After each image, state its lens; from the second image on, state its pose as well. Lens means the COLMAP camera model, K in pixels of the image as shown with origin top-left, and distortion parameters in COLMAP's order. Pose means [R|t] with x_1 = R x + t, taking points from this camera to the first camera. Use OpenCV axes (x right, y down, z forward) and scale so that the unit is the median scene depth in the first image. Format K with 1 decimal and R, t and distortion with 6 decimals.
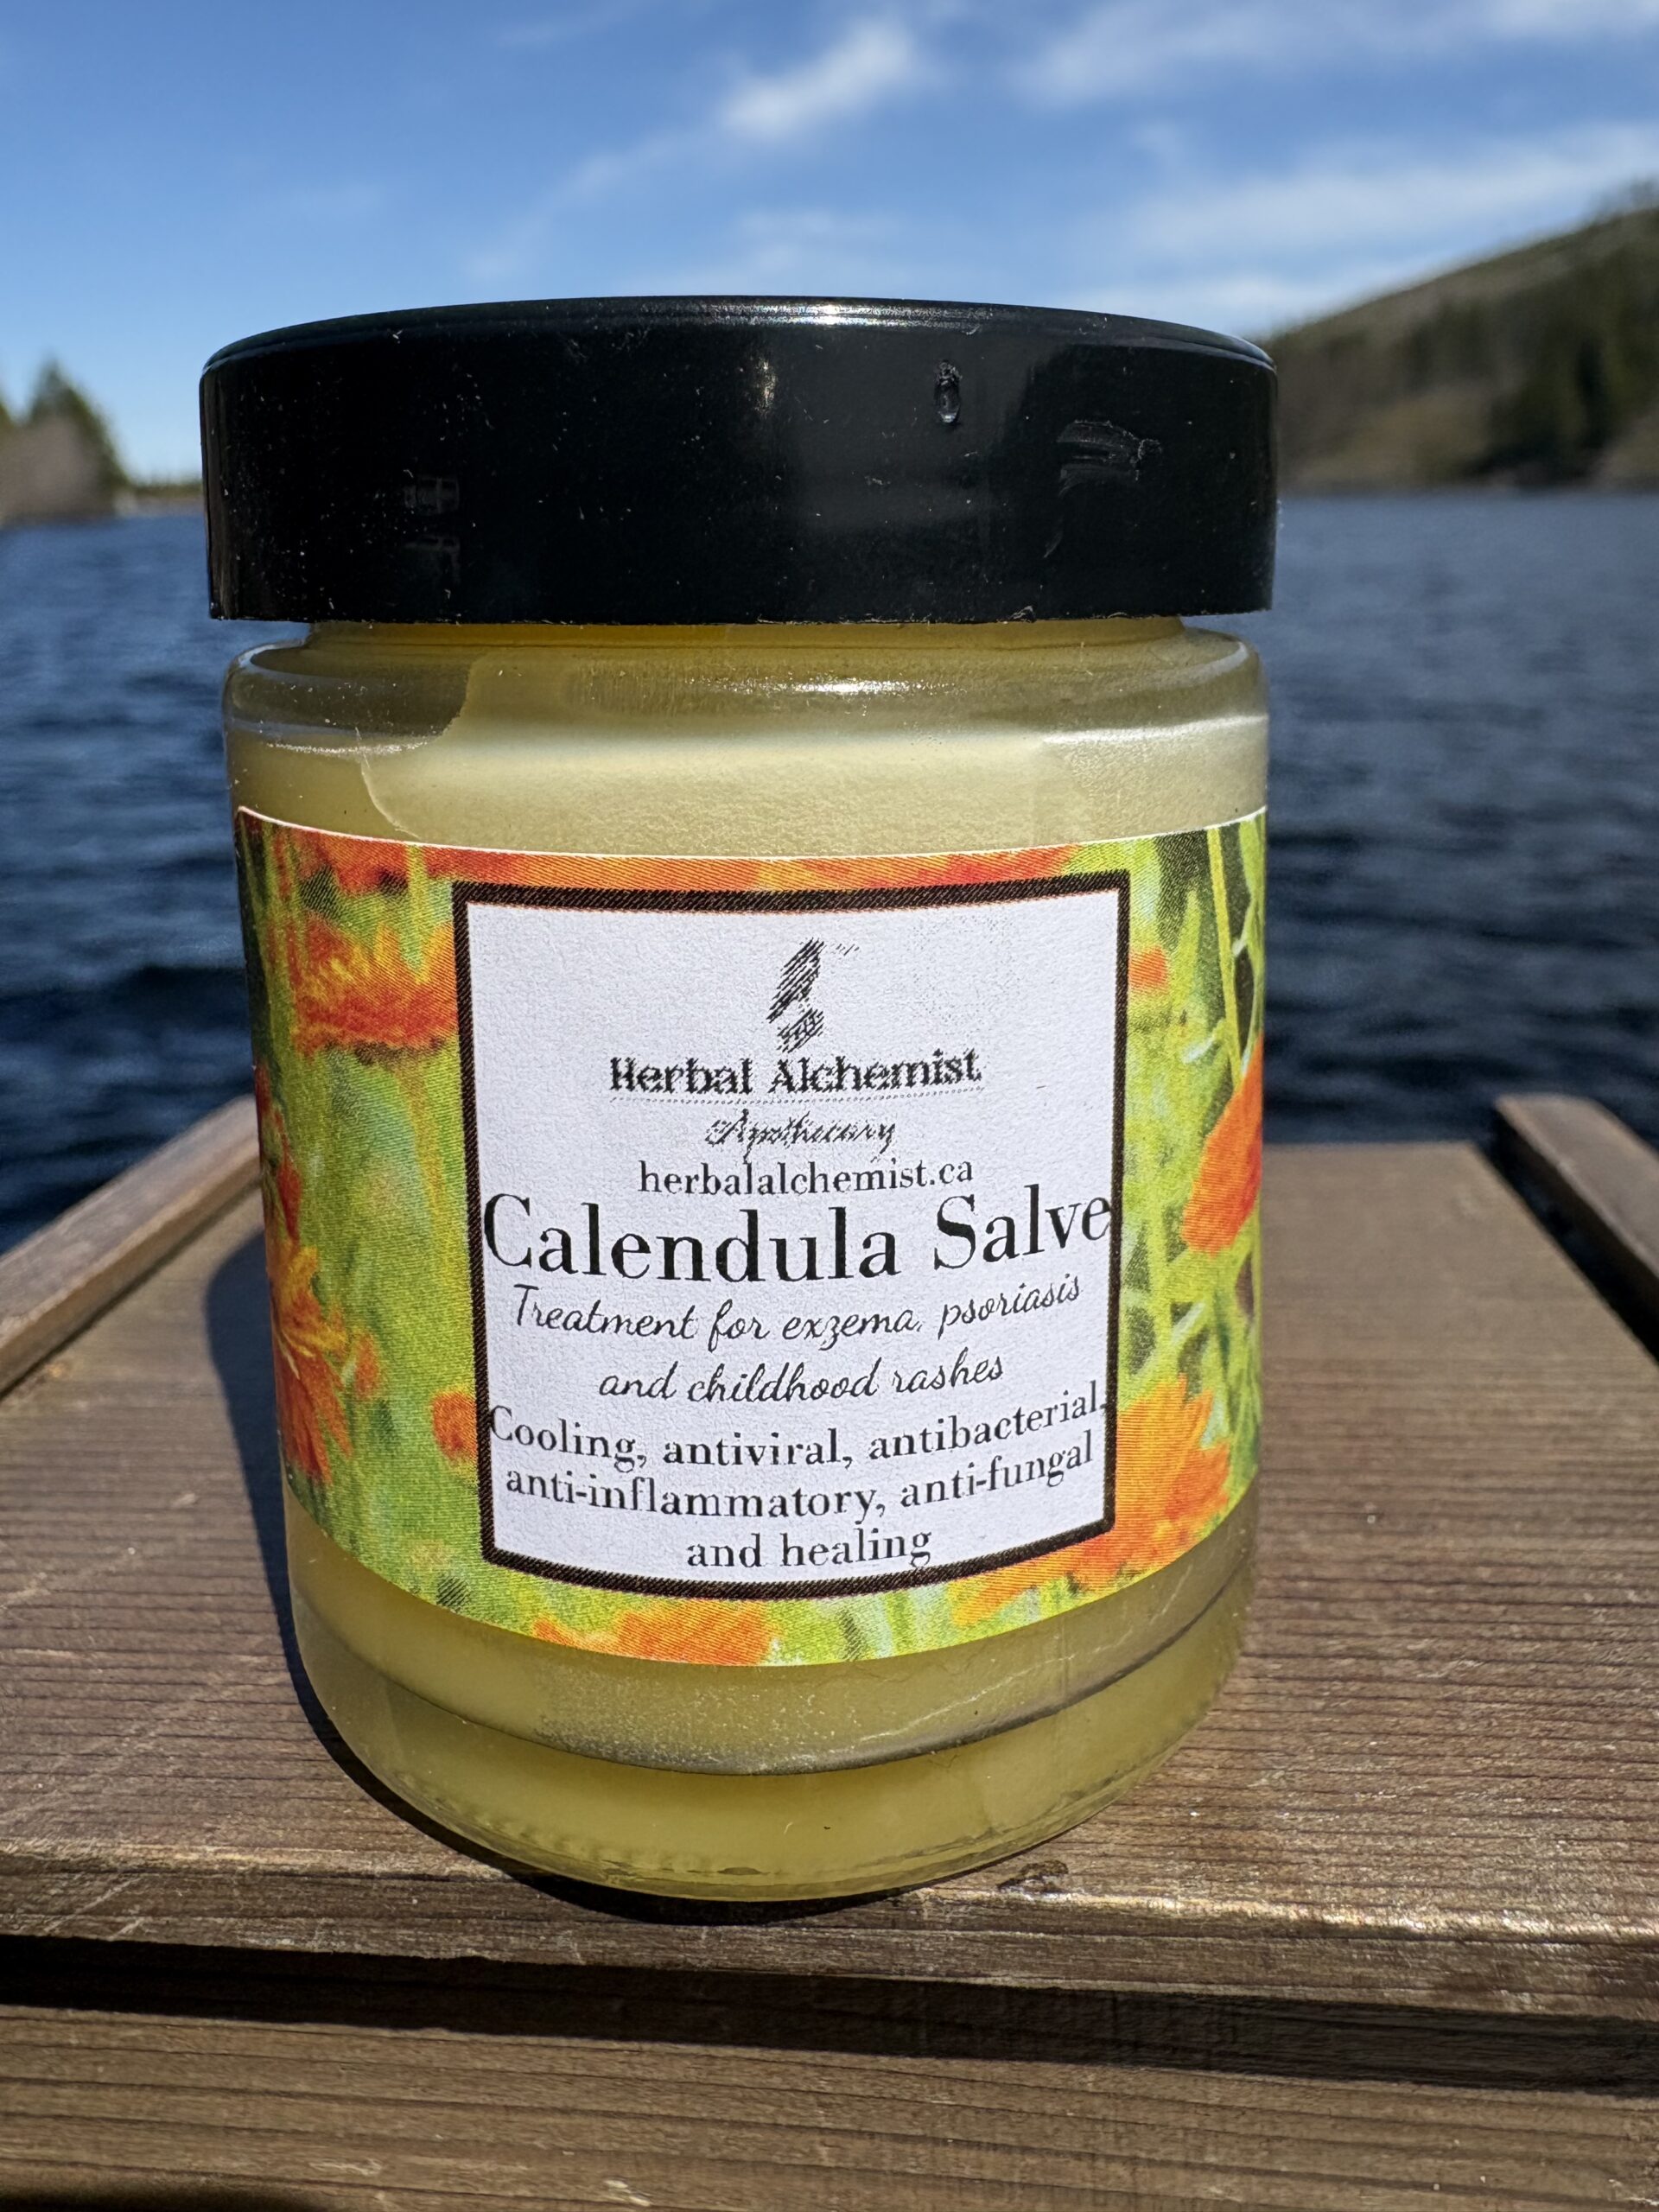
lens RADIAL K [[1649.9, 0, 829.5], [0, 1649.9, 1106.0], [0, 0, 1]] dist [0.004359, 0.001771]
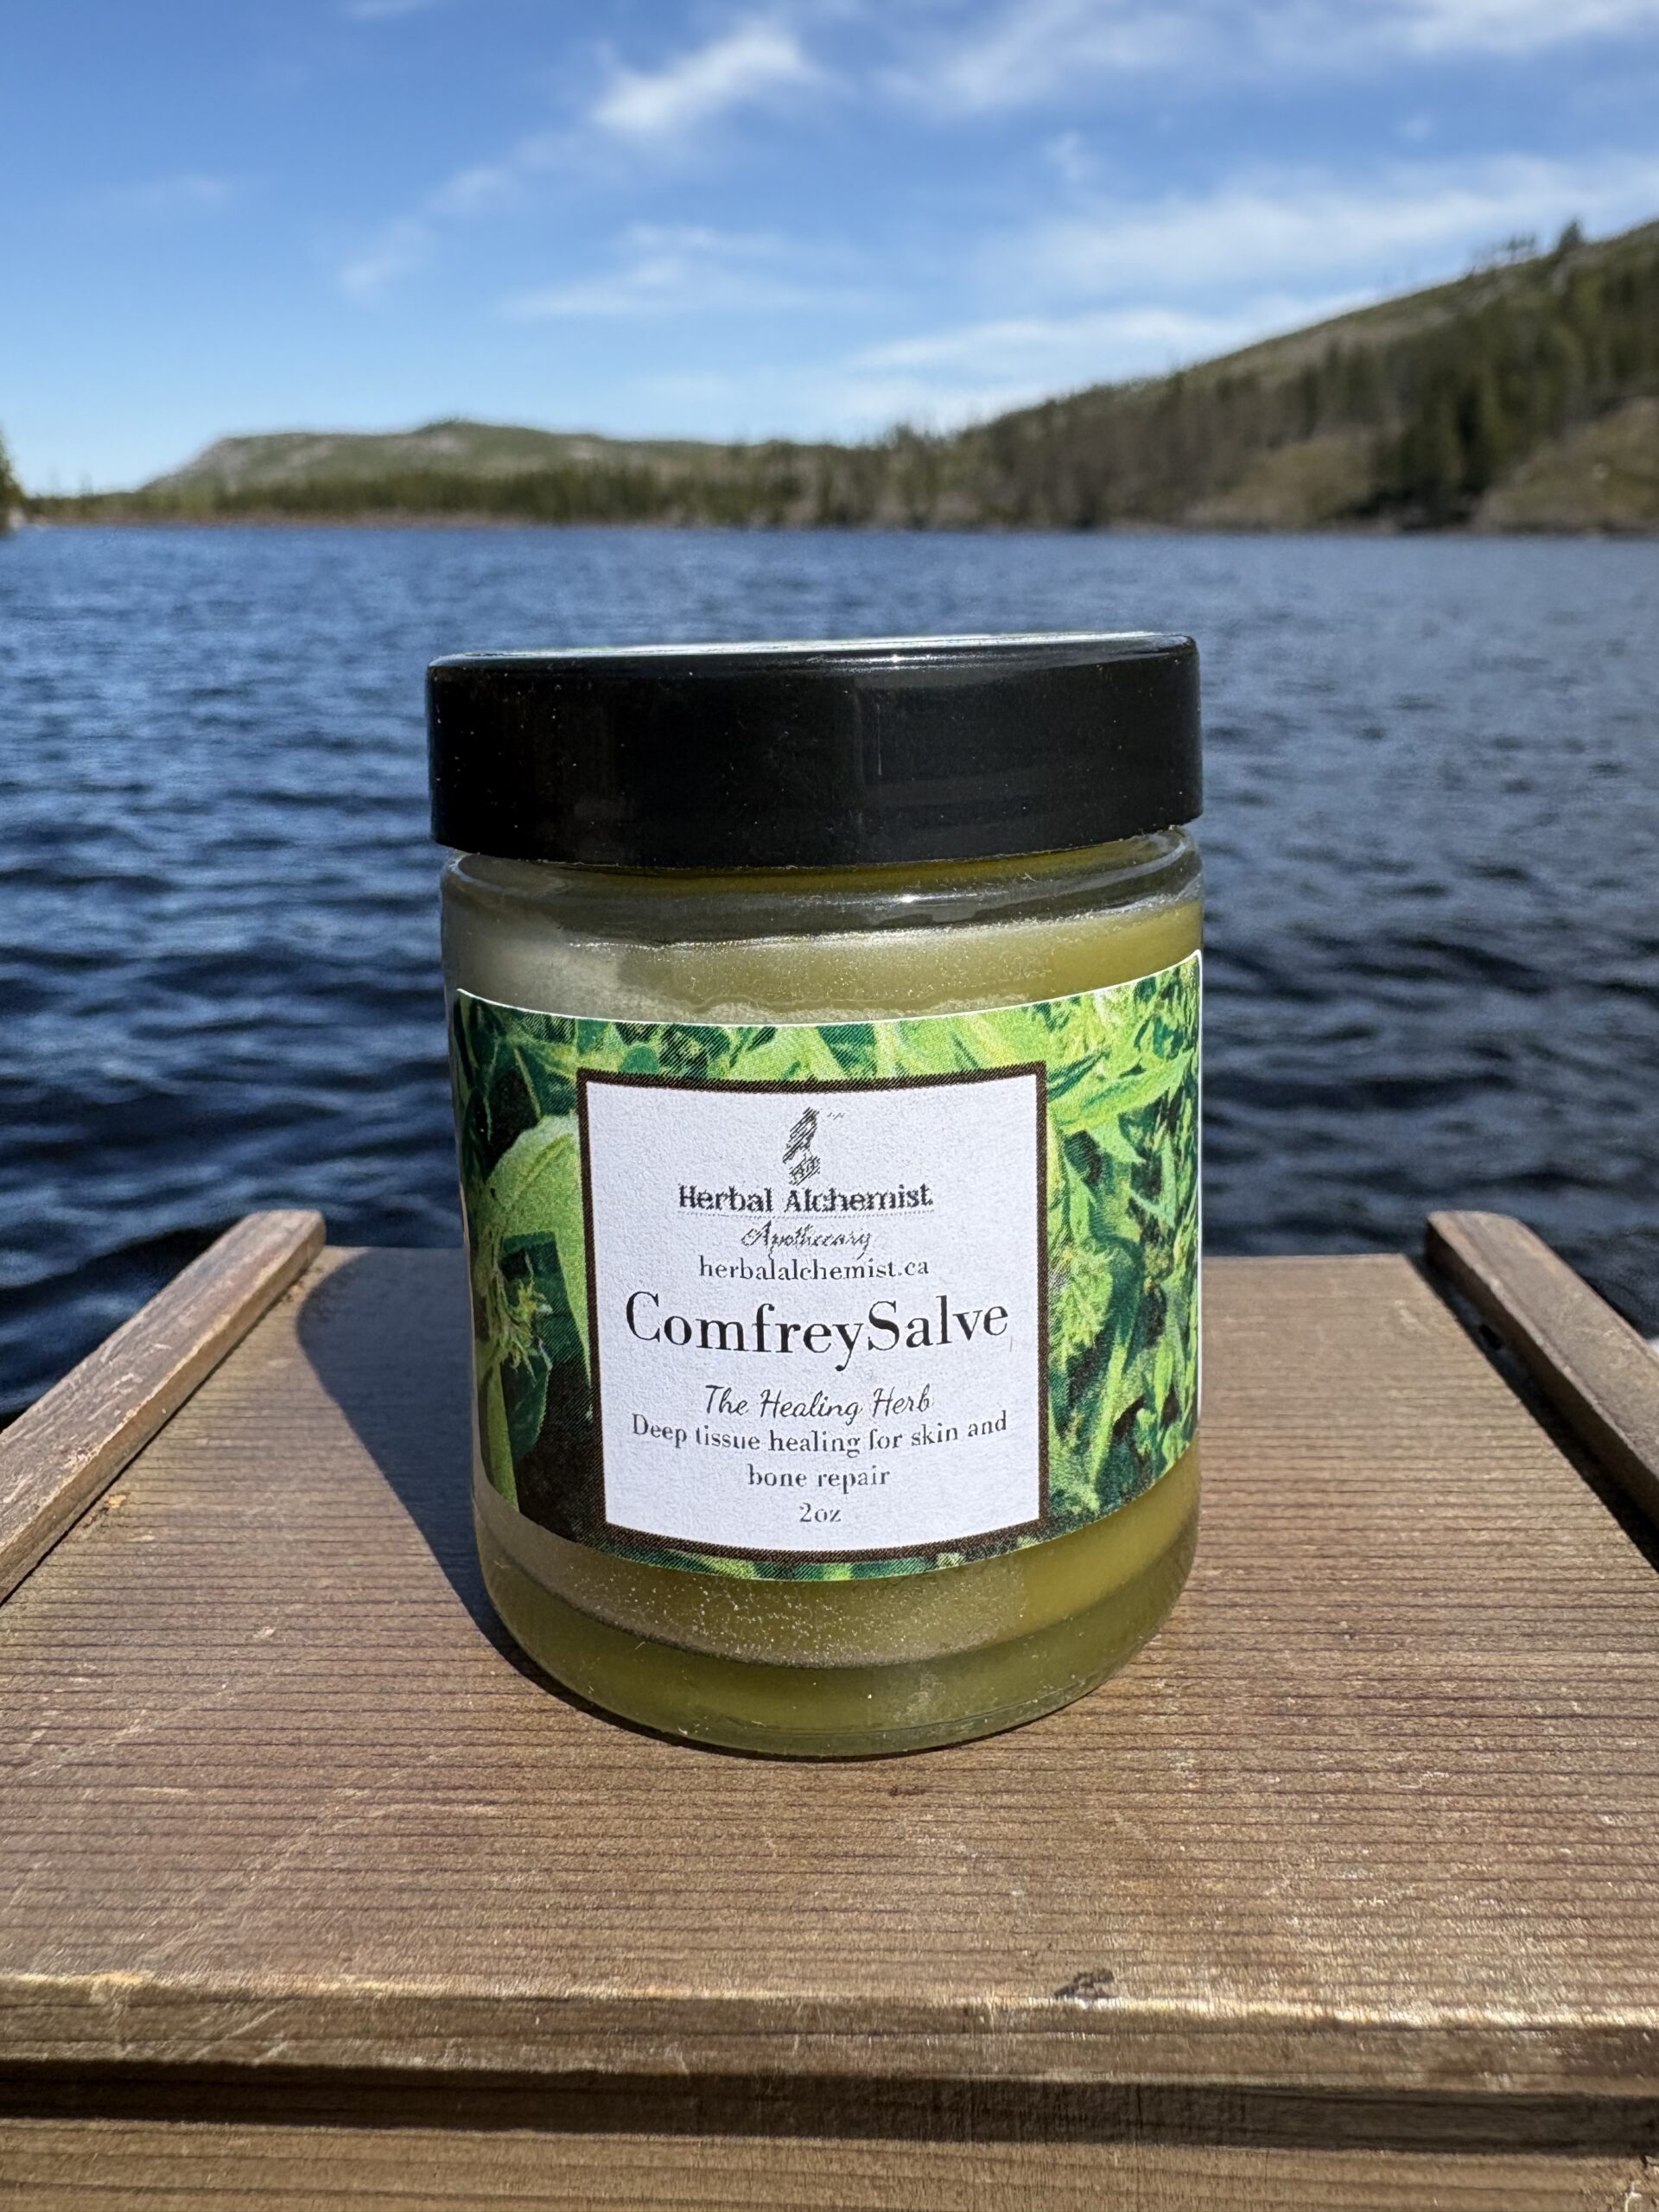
lens RADIAL K [[1654.2, 0, 829.5], [0, 1654.2, 1106.0], [0, 0, 1]] dist [0.006813, -0.000659]
pose [[0.998219, 0.003764, 0.059543, -0.107449], [-0.002614, 0.999809, -0.019386, -0.103959], [-0.059605, 0.019195, 0.998037, -0.129219]]
